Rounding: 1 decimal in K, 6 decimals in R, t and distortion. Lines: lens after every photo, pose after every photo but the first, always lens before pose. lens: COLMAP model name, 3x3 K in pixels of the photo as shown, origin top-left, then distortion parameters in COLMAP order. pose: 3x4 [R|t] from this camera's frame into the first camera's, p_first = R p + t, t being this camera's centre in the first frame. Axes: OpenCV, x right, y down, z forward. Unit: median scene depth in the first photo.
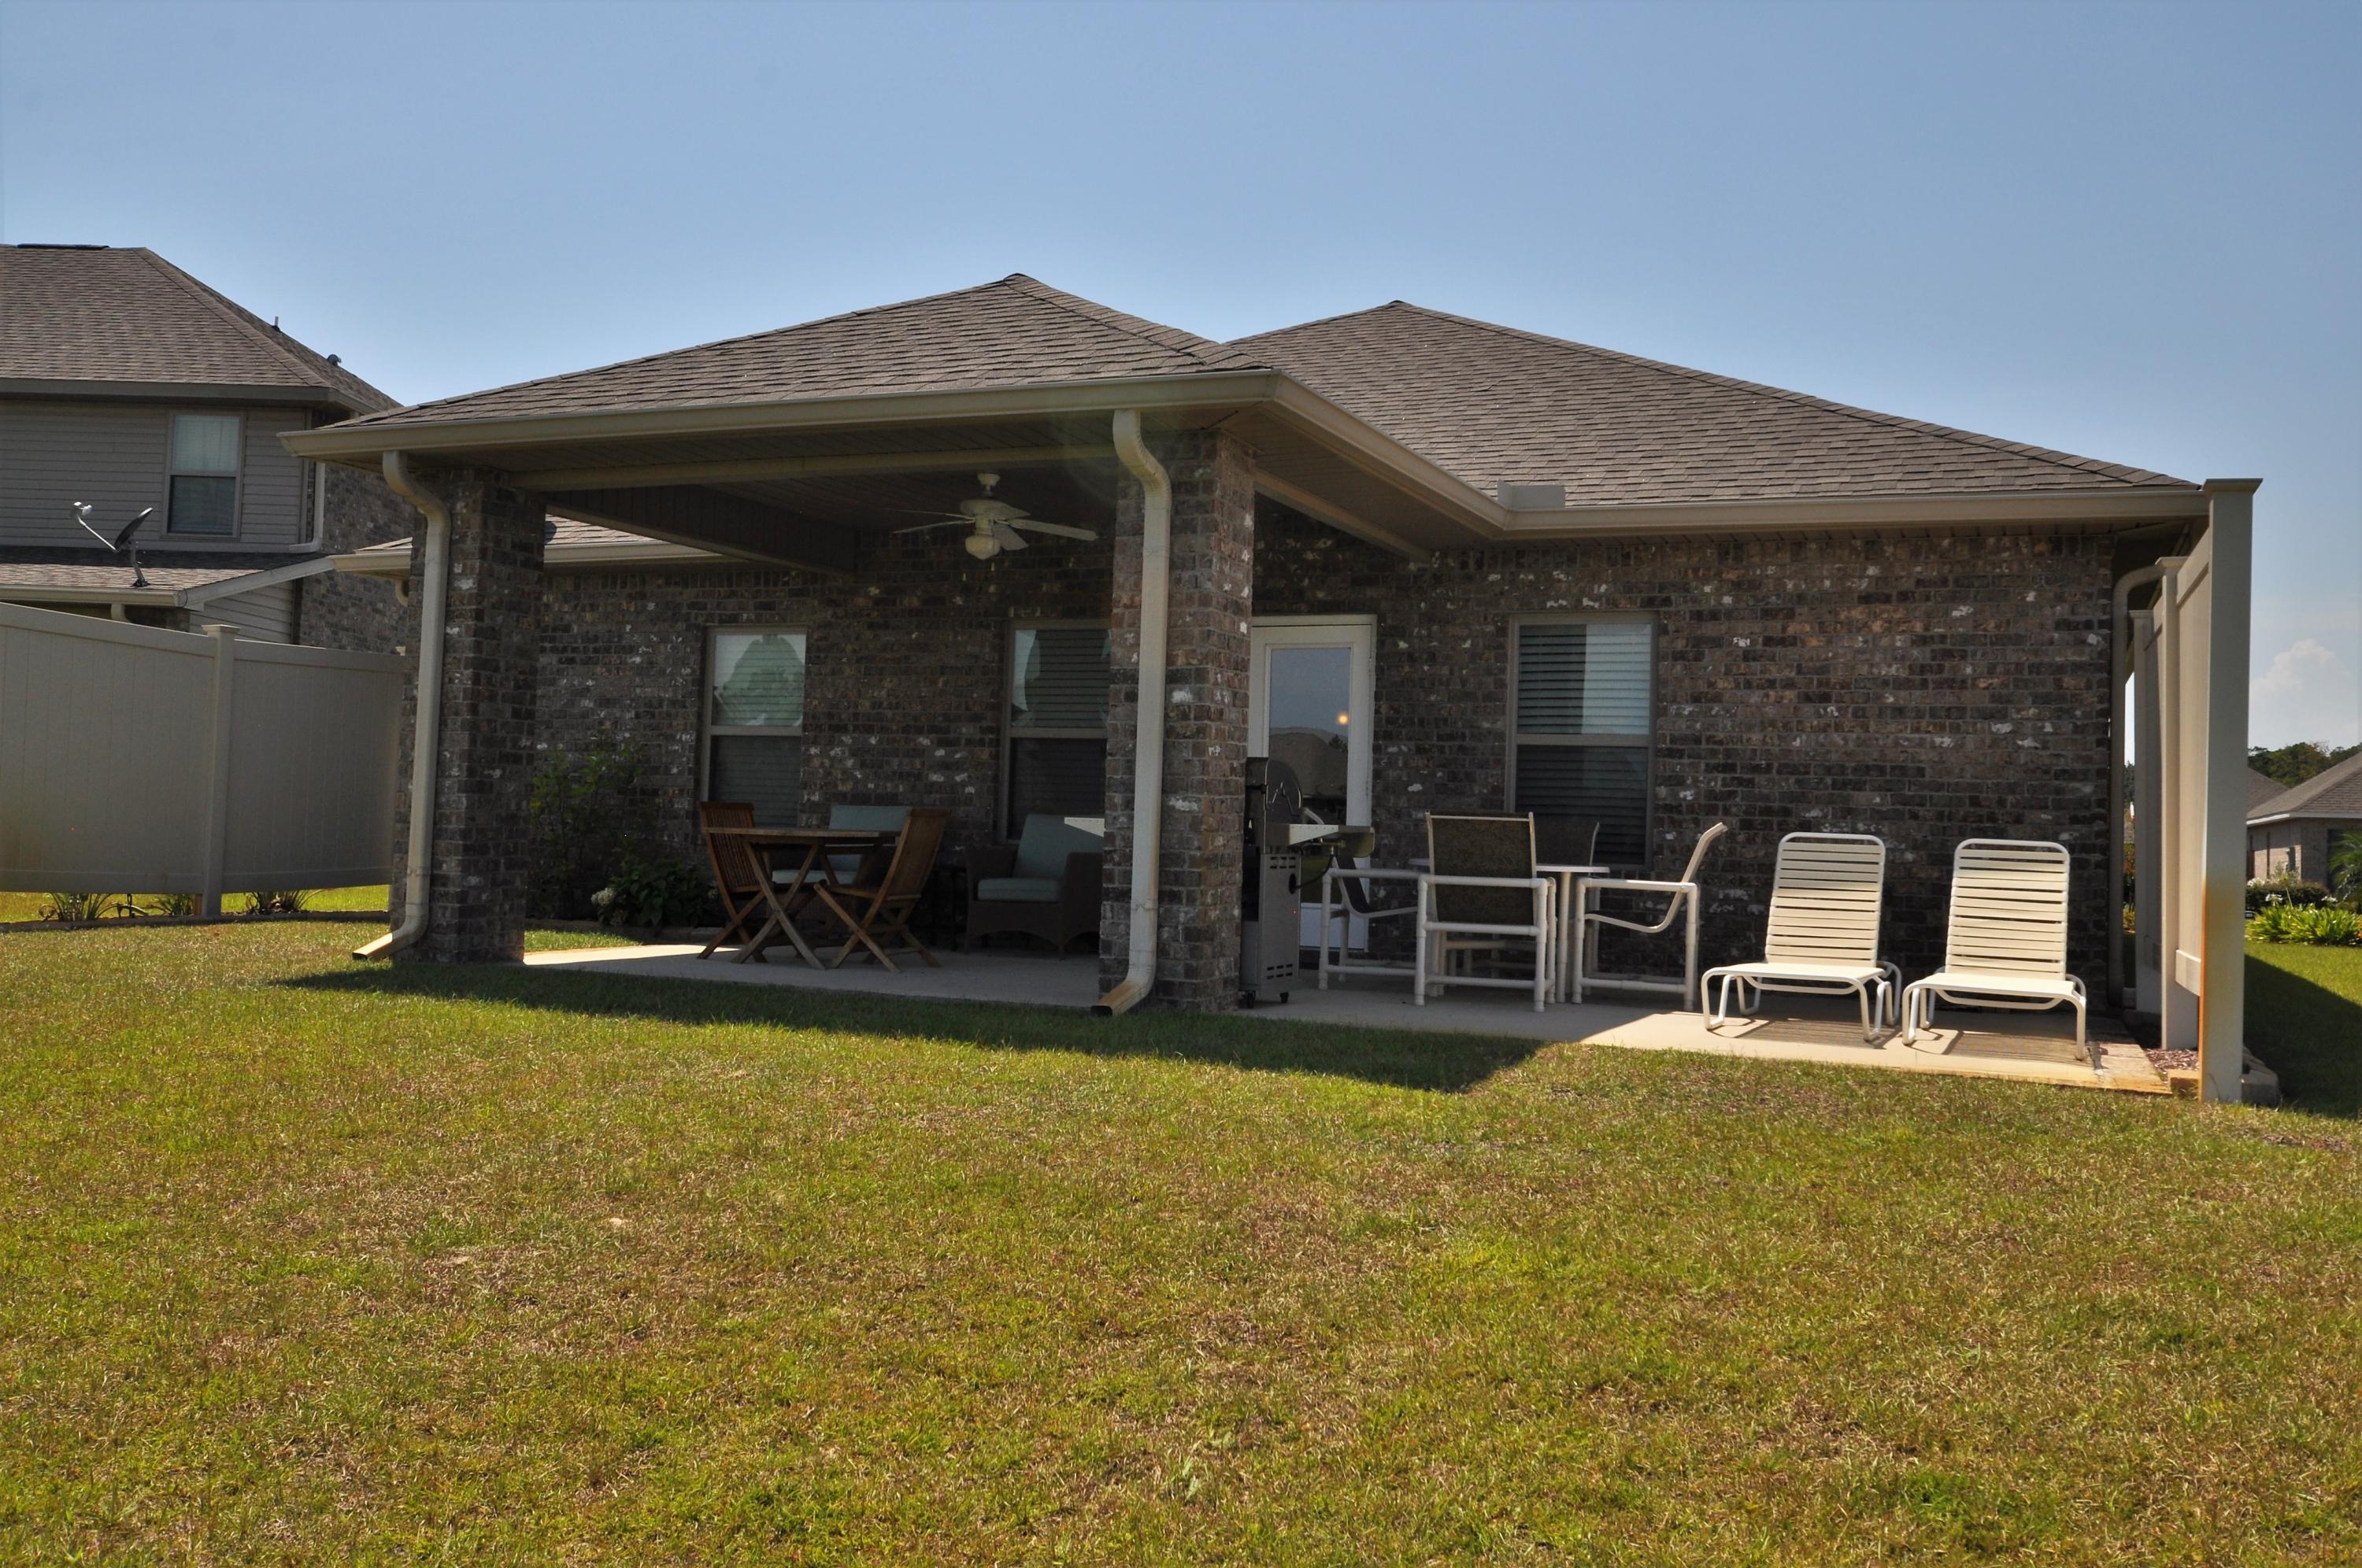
lens RADIAL K [[1945.1, 0, 1180.9], [0, 1945.1, 768.4], [0, 0, 1]] dist [-0.002001, -0.002181]
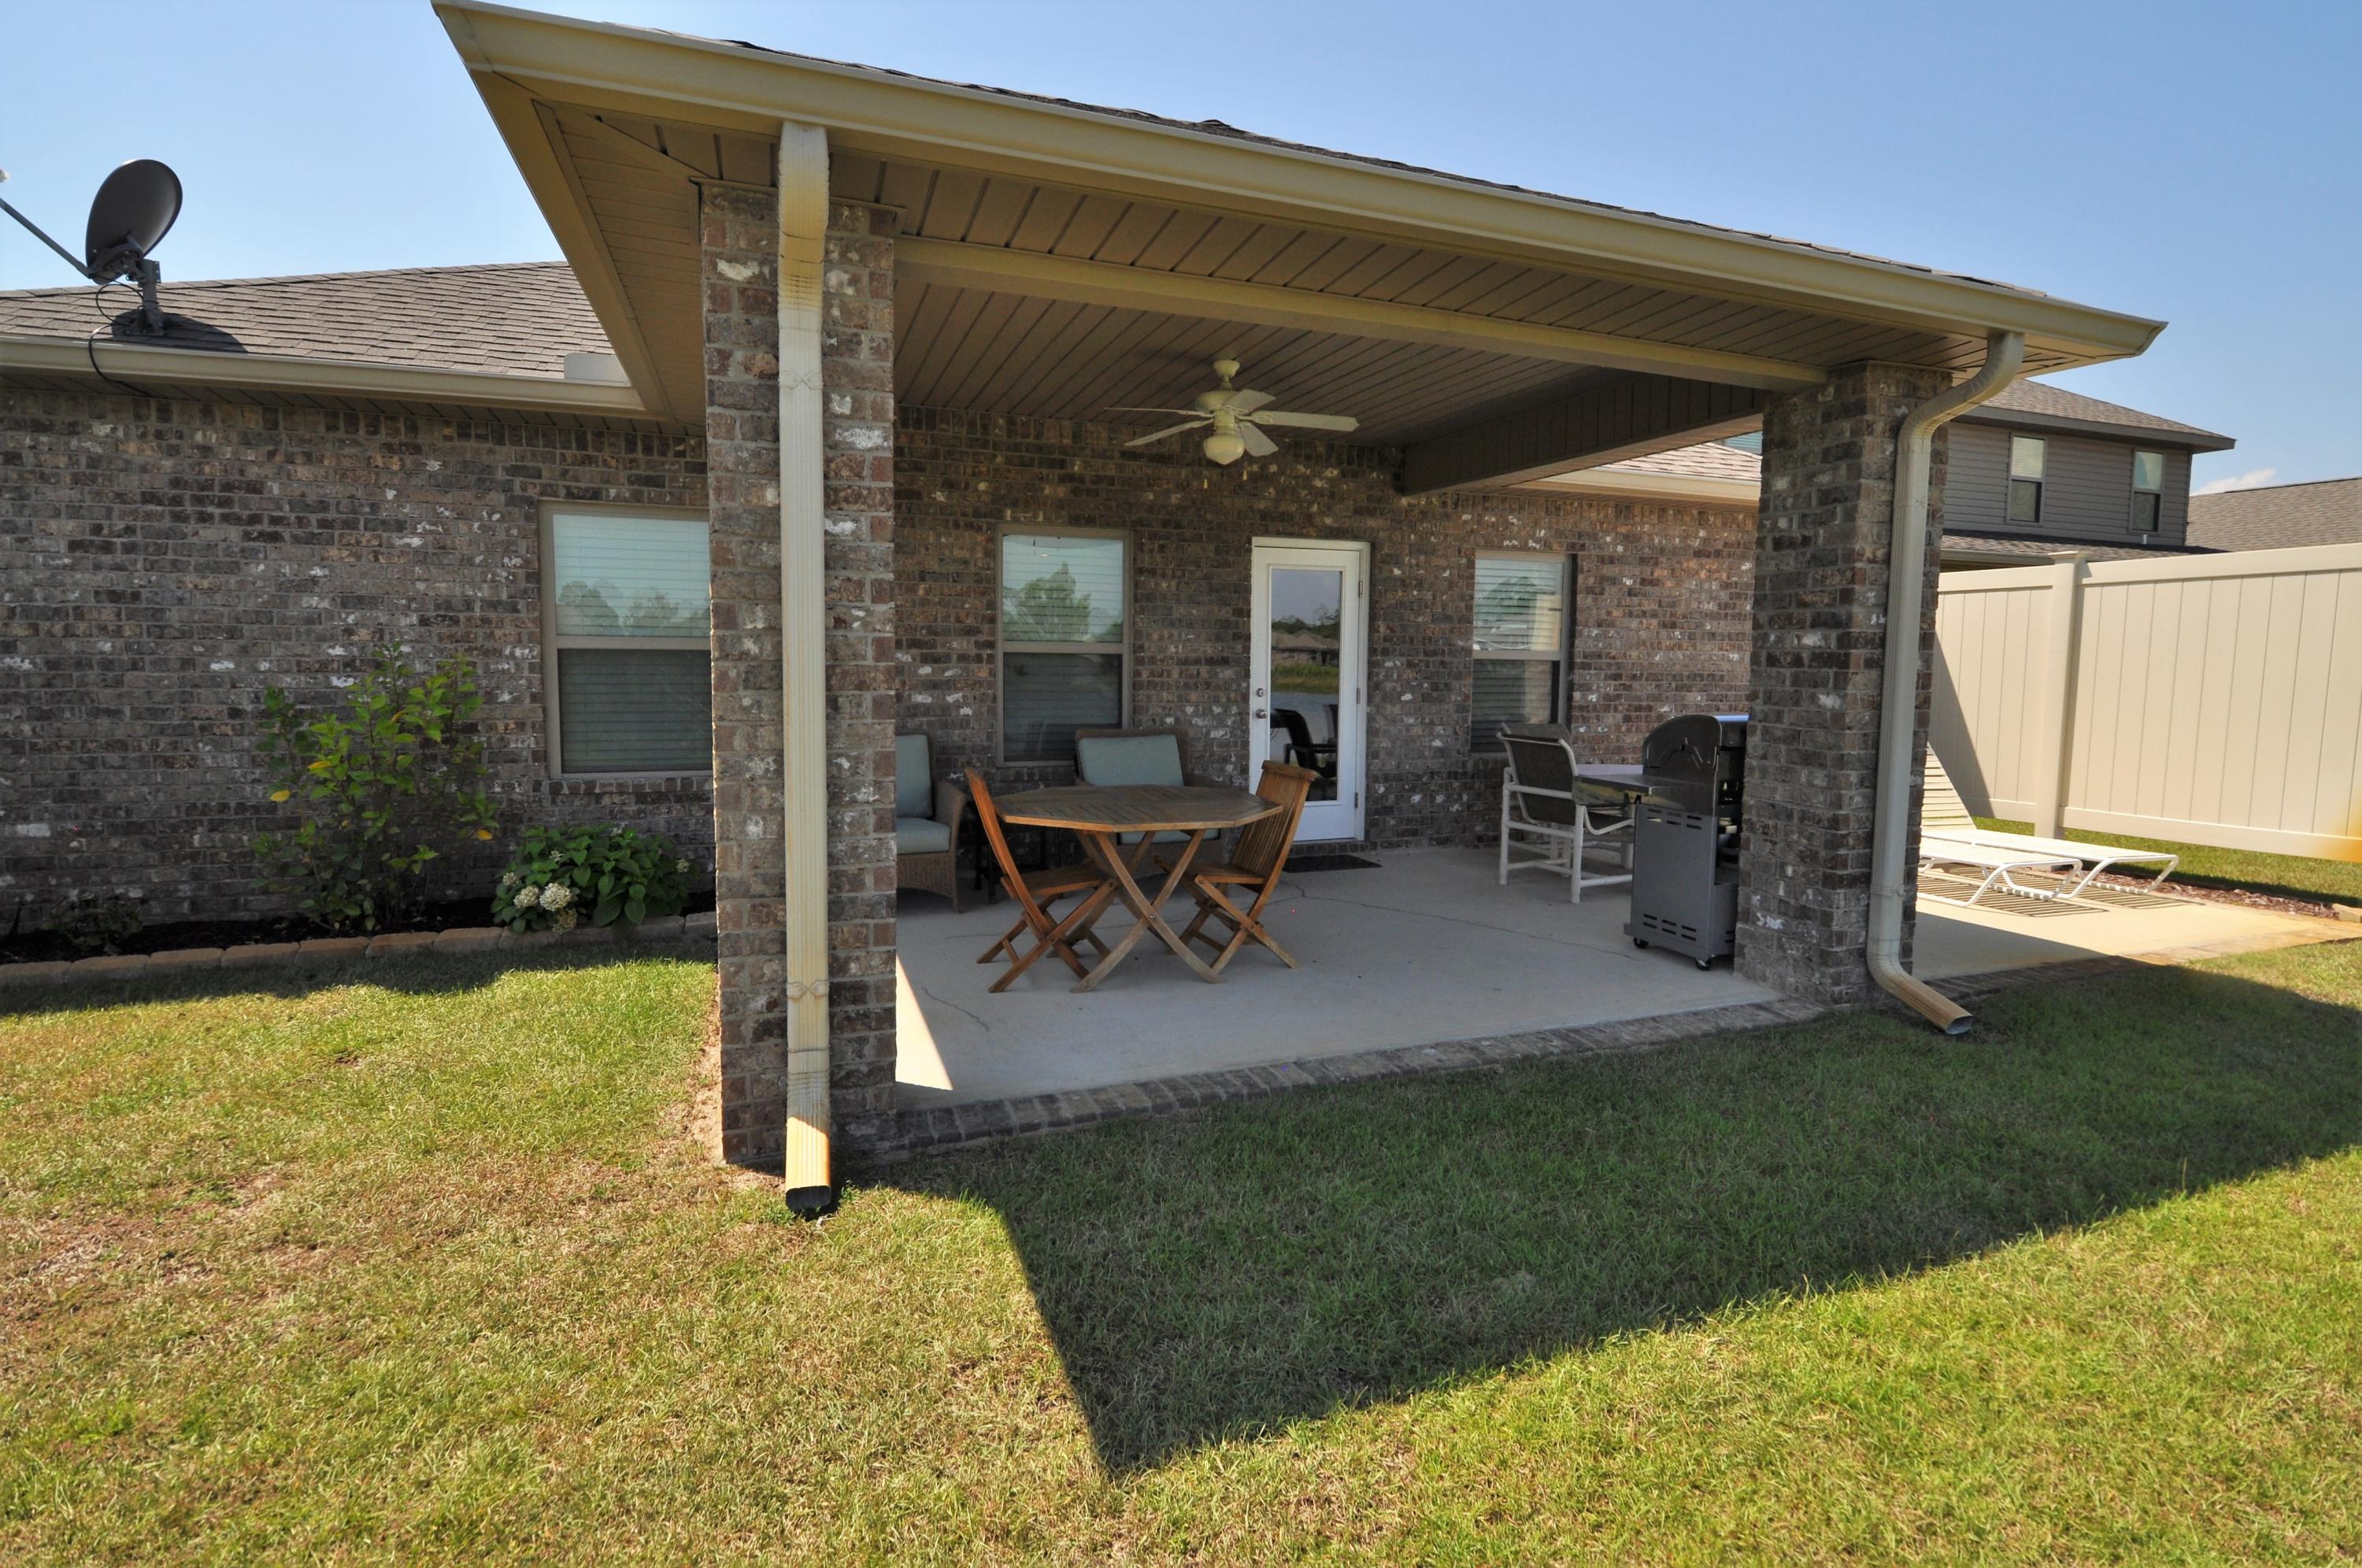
lens RADIAL K [[1137.9, 0, 1182.9], [0, 1137.9, 767.5], [0, 0, 1]] dist [-0.002047, -0.001402]
pose [[0.716670, -0.091803, 0.691343, -0.441846], [-0.010447, 0.989774, 0.142260, -0.043033], [-0.697334, -0.109176, 0.708383, 0.598622]]
